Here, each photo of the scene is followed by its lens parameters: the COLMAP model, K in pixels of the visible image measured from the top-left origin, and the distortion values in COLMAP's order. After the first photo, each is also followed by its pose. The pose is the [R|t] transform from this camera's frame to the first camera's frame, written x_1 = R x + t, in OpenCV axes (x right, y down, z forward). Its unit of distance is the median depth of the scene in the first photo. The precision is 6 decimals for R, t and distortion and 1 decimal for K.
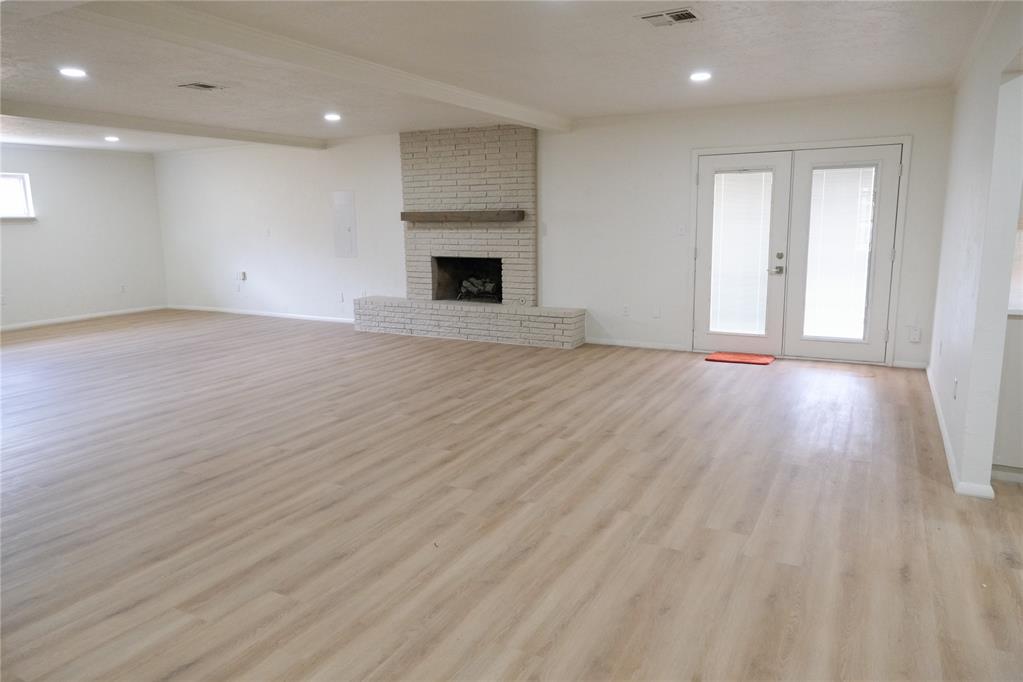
lens RADIAL K [[692.0, 0, 511.5], [0, 692.0, 341.0], [0, 0, 1]] dist [0.002045, 0.002065]
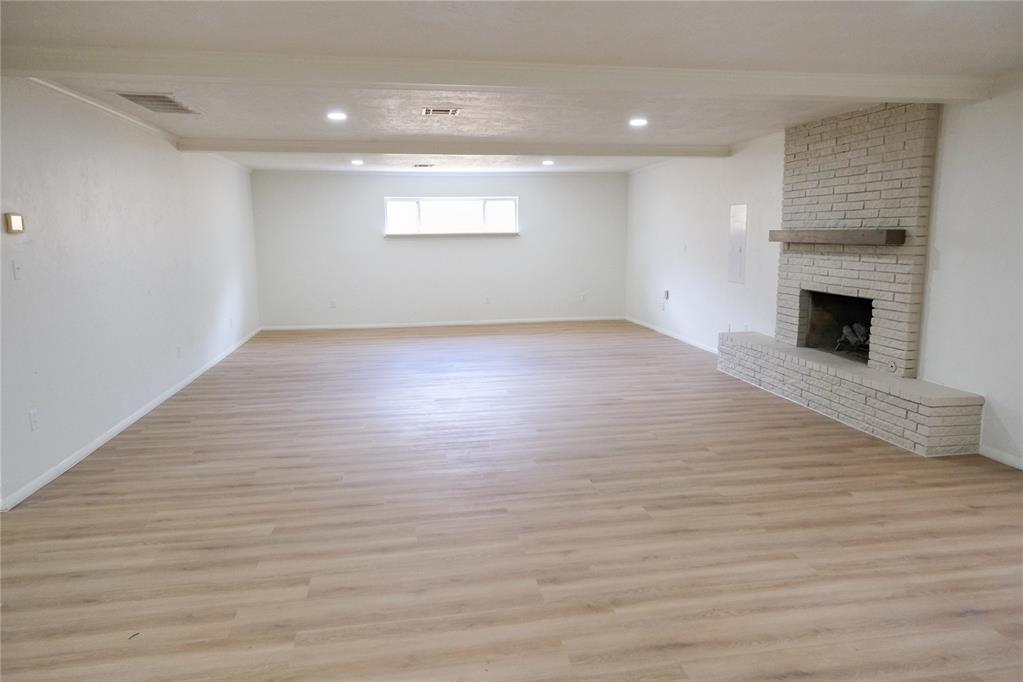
lens RADIAL K [[692.0, 0, 511.5], [0, 692.0, 341.0], [0, 0, 1]] dist [0.002045, 0.002065]
pose [[0.614249, 0.129218, -0.778461, 0.304294], [-0.140095, 0.988688, 0.053572, -0.066795], [0.776577, 0.076152, 0.625403, 0.306979]]
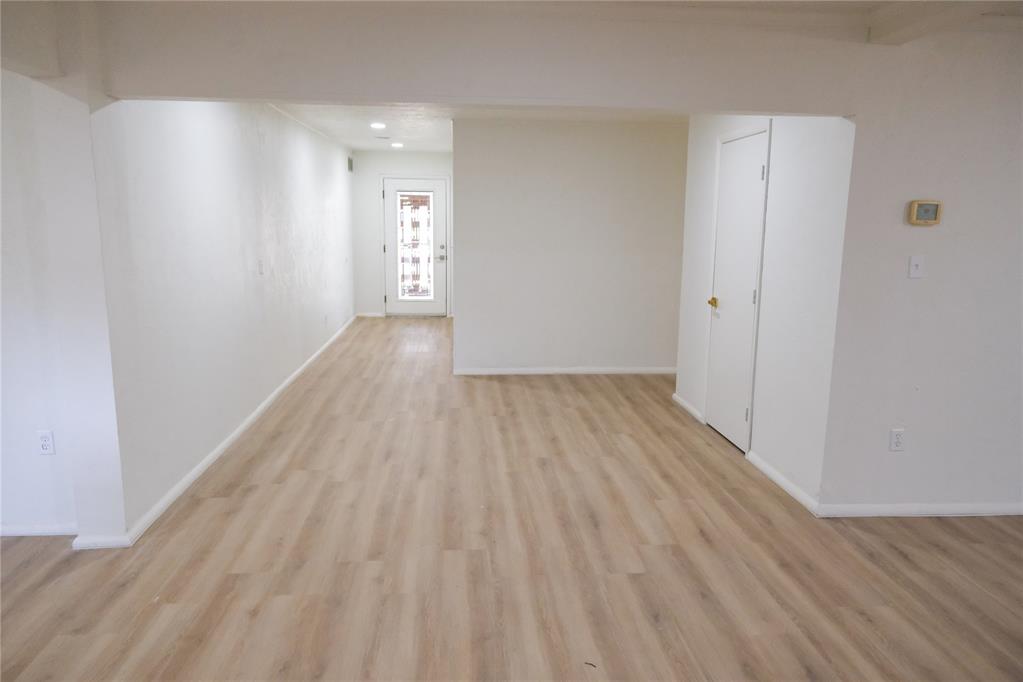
lens RADIAL K [[692.0, 0, 511.5], [0, 692.0, 341.0], [0, 0, 1]] dist [0.002045, 0.002065]
pose [[-0.842796, 0.094640, -0.529847, 0.131781], [-0.095257, 0.942653, 0.319894, -0.110285], [0.529736, 0.320077, -0.785449, 0.554715]]
